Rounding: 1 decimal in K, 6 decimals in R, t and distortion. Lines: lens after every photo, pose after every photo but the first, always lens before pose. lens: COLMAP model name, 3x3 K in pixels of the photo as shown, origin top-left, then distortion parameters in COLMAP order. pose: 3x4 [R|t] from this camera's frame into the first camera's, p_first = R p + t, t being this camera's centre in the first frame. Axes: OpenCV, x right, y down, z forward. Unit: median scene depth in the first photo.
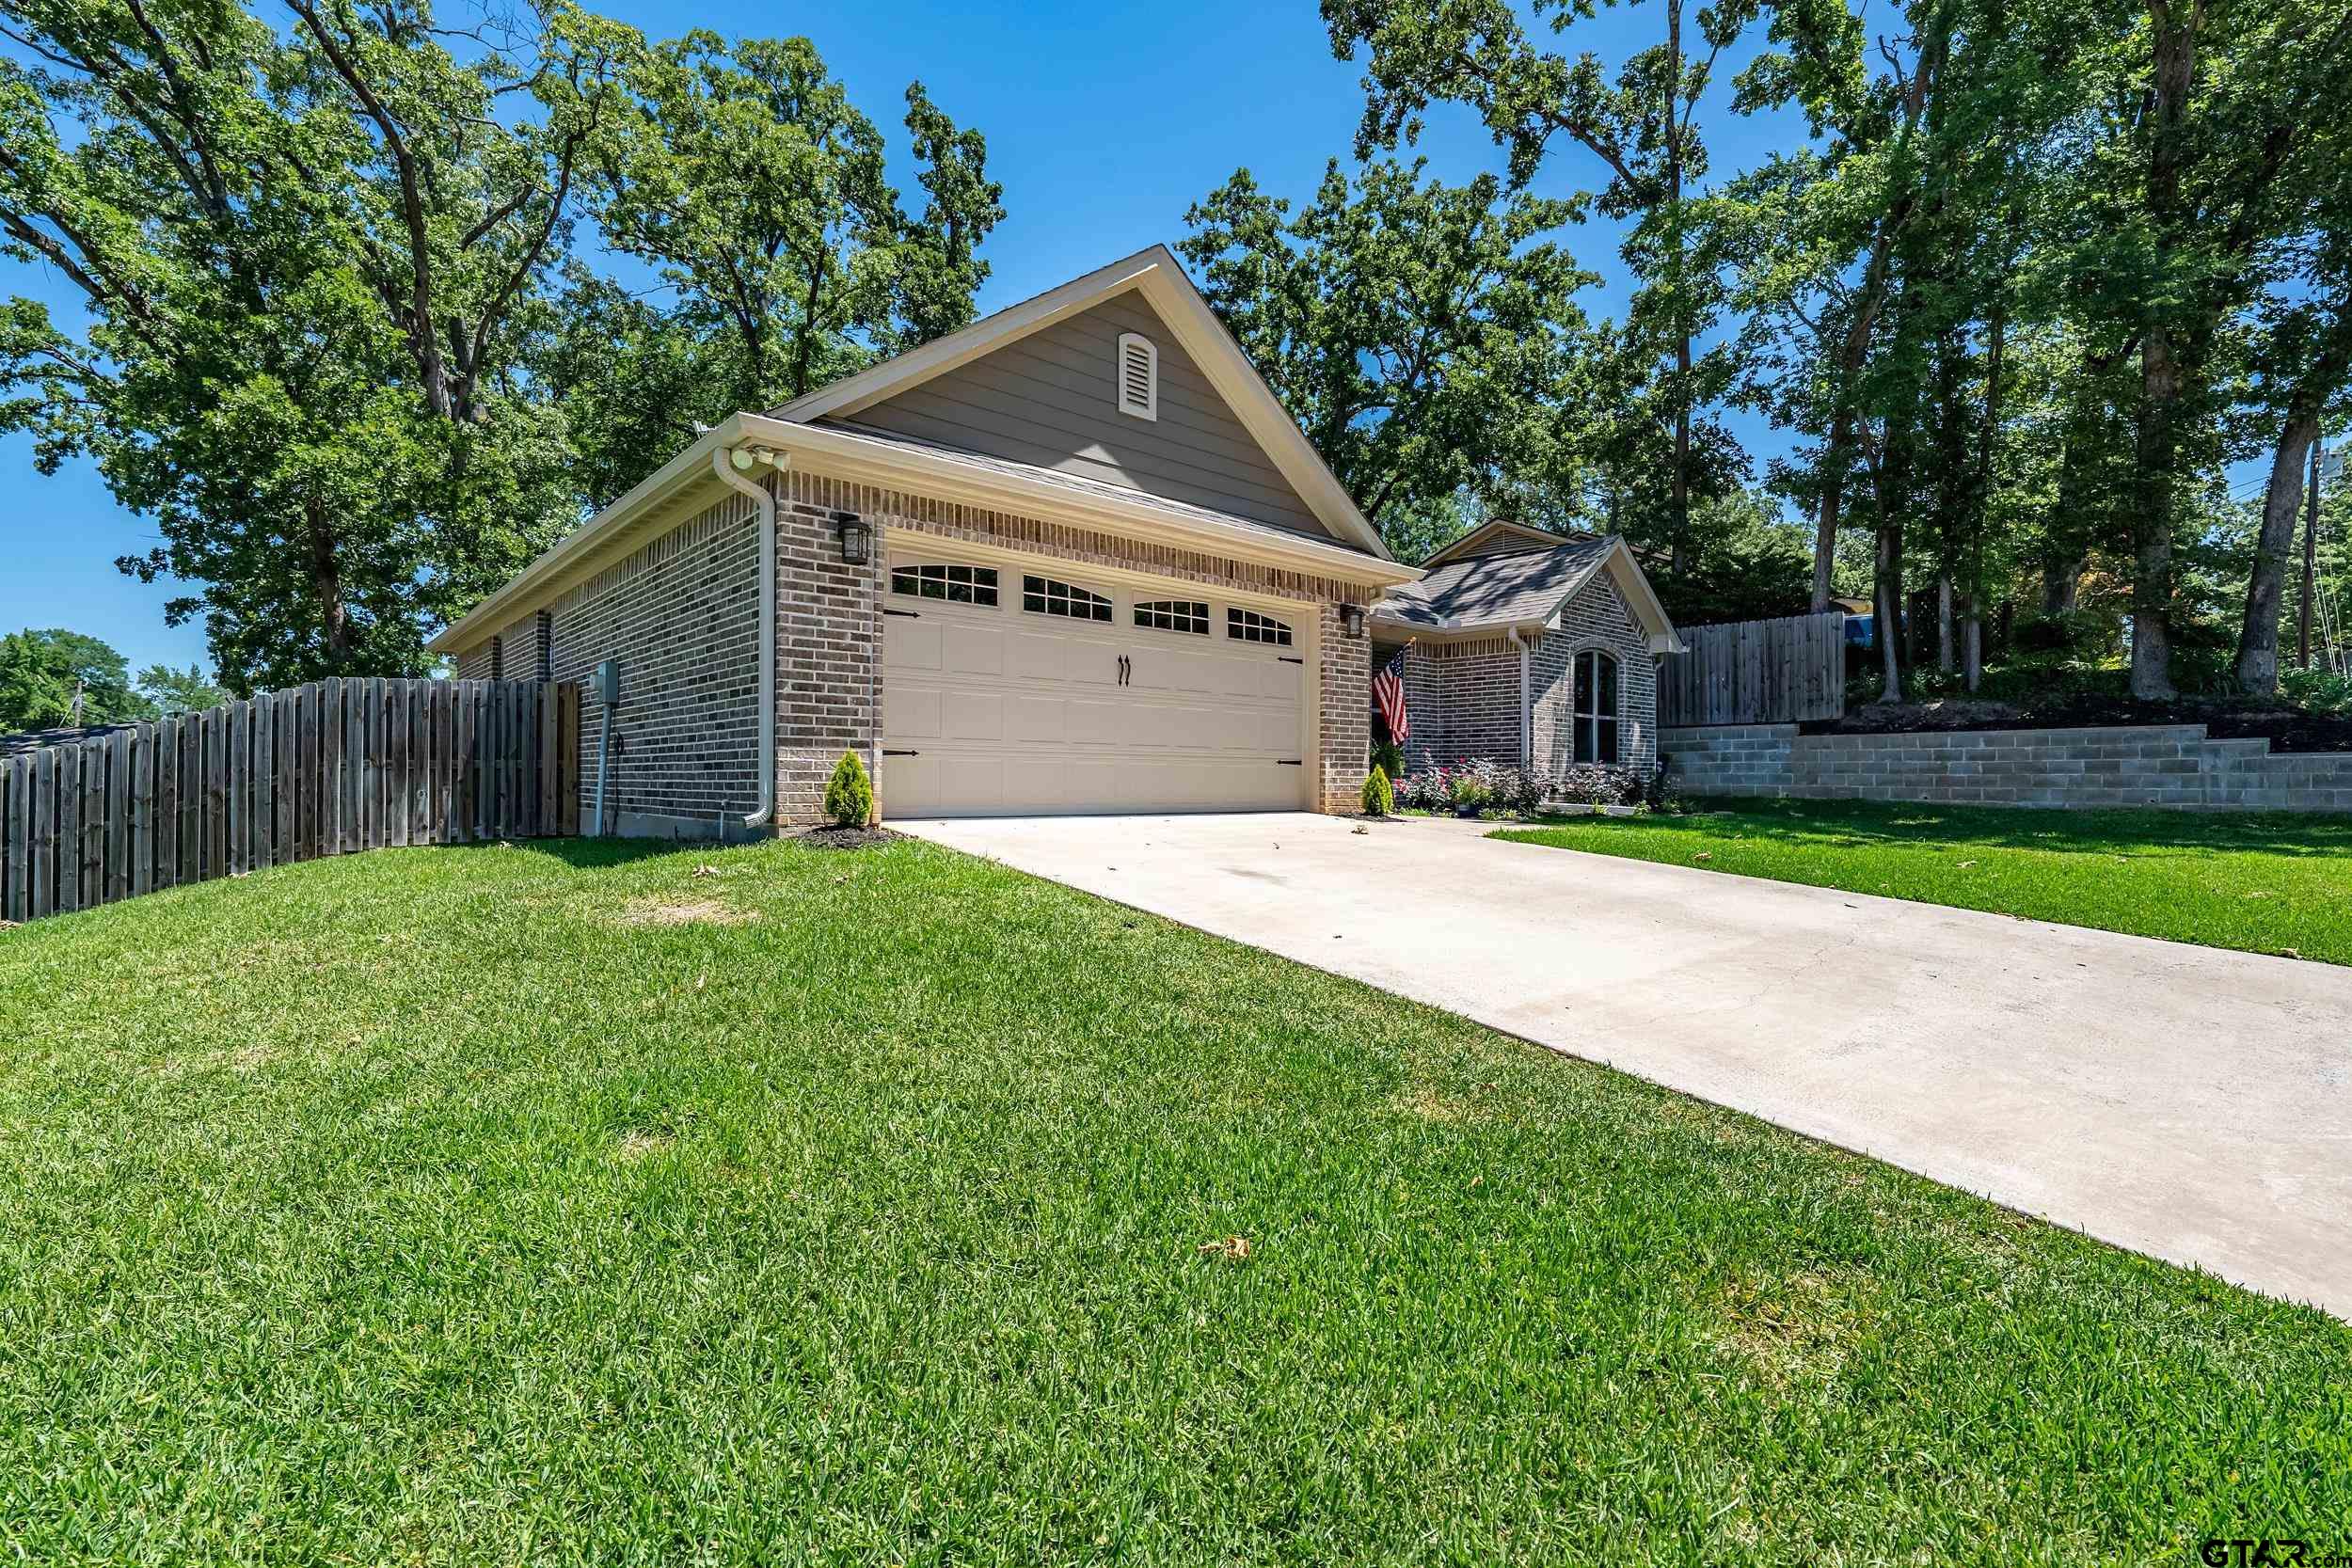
lens RADIAL K [[1075.4, 0, 1180.2], [0, 1075.4, 774.7], [0, 0, 1]] dist [0.000265, -0.000412]
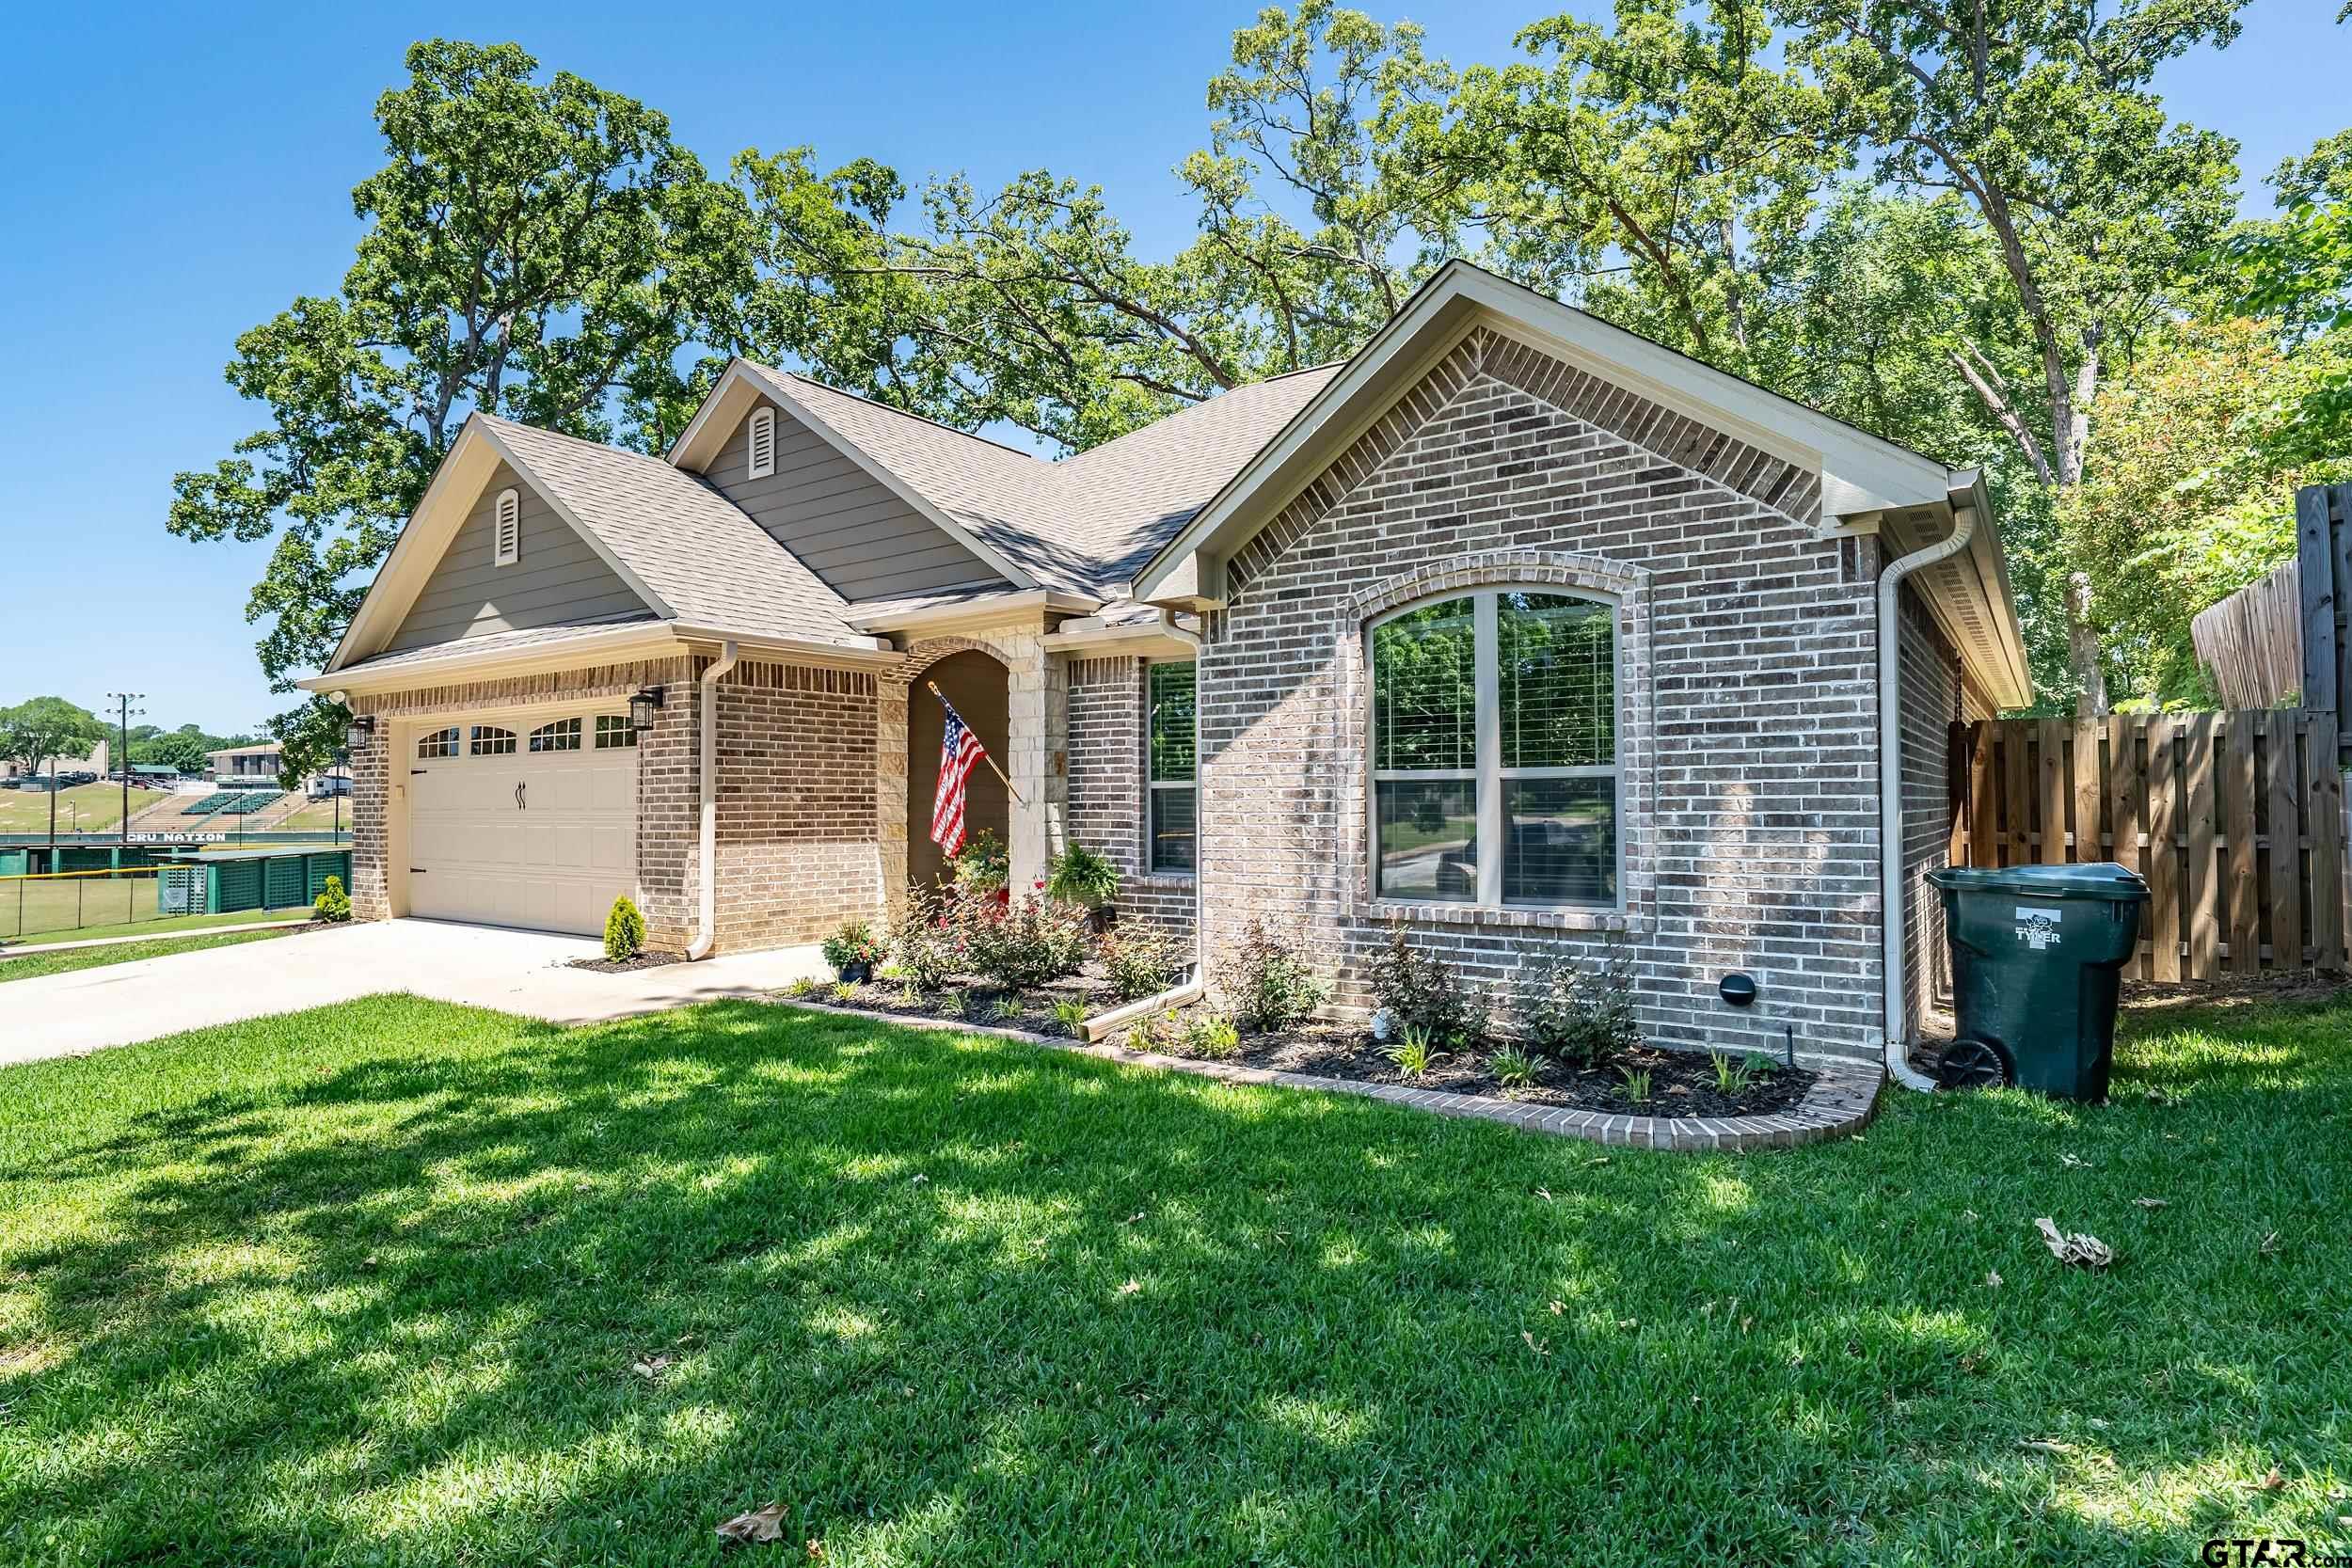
lens RADIAL K [[1233.4, 0, 1169.9], [0, 1233.4, 782.6], [0, 0, 1]] dist [0.003197, 0.000827]
pose [[0.215458, -0.023258, -0.976236, 1.450436], [0.014927, 0.999678, -0.020522, -0.082310], [0.976399, -0.010151, 0.215736, 1.516209]]
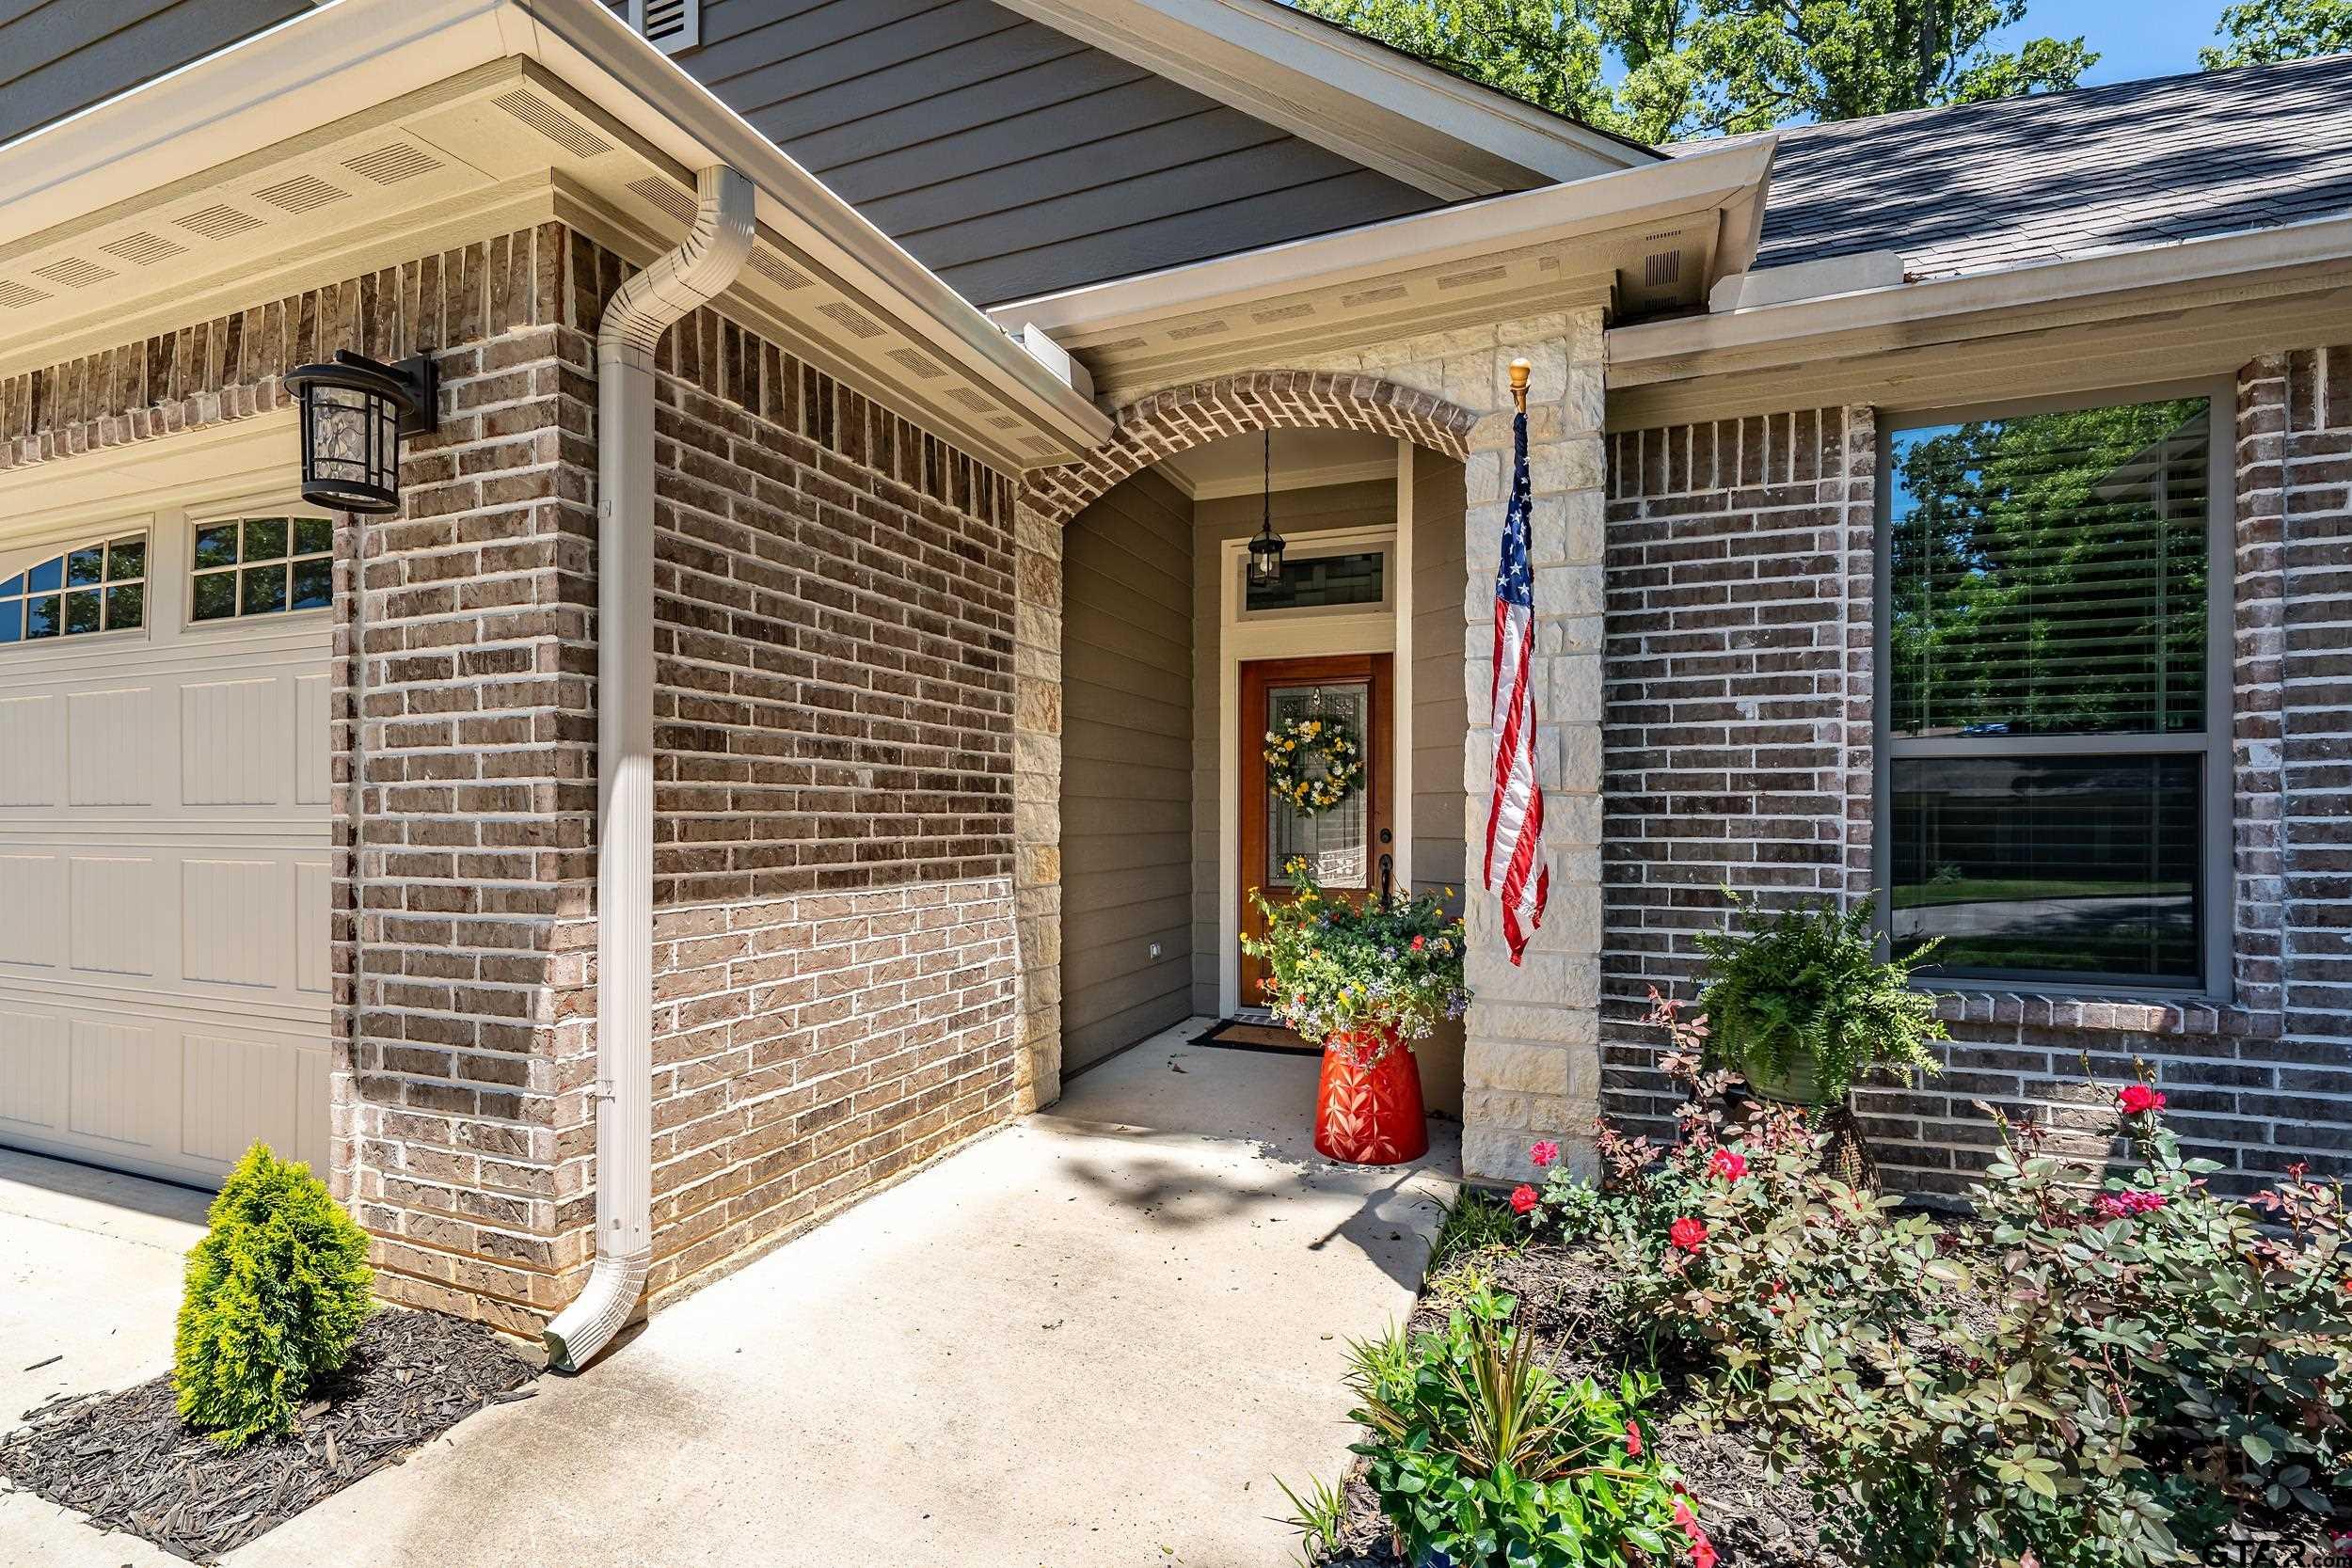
lens RADIAL K [[1075.4, 0, 1171.7], [0, 1075.4, 823.5], [0, 0, 1]] dist [0.000265, -0.000412]
pose [[0.446138, 0.000219, -0.894964, 0.541752], [0.010795, 0.999926, 0.005626, -0.082187], [0.894899, -0.012171, 0.446103, 1.344502]]
